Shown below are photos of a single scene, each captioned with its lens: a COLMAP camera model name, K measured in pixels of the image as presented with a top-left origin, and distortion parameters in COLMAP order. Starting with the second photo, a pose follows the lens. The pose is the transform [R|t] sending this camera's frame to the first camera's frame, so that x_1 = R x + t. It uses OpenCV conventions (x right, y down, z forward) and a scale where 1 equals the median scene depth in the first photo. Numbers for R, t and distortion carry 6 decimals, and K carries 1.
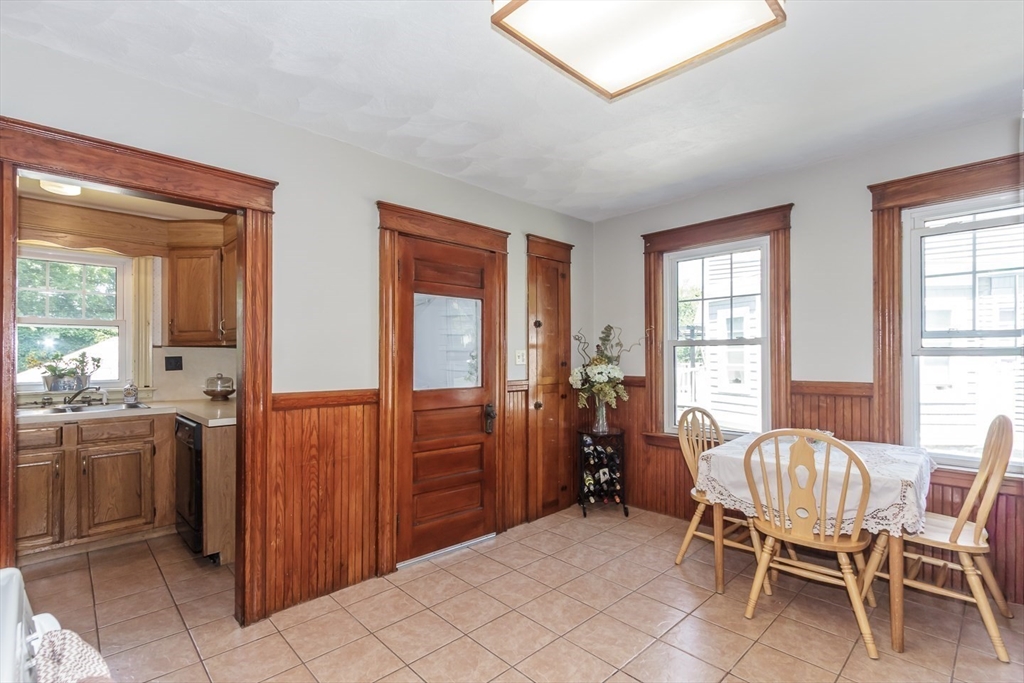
lens RADIAL K [[475.0, 0, 520.4], [0, 475.0, 357.0], [0, 0, 1]] dist [0.000861, -0.000570]
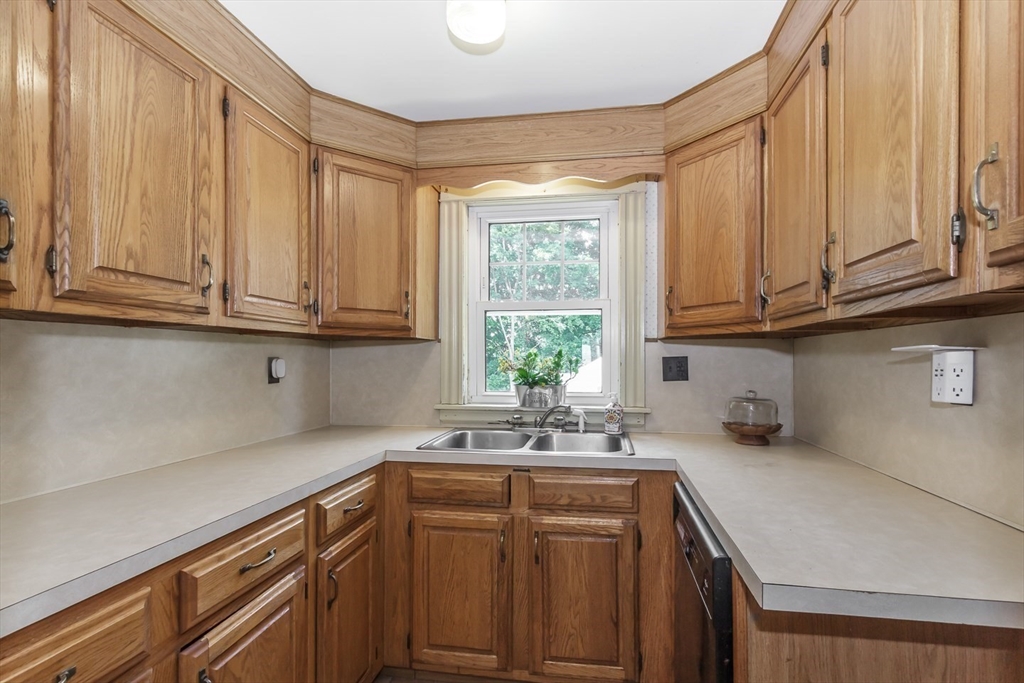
lens RADIAL K [[475.0, 0, 518.3], [0, 475.0, 346.1], [0, 0, 1]] dist [0.000861, -0.000570]
pose [[0.567062, -0.017178, -0.823496, -0.421713], [-0.010031, 0.999564, -0.027758, 0.003809], [0.823614, 0.024001, 0.566643, 0.600213]]
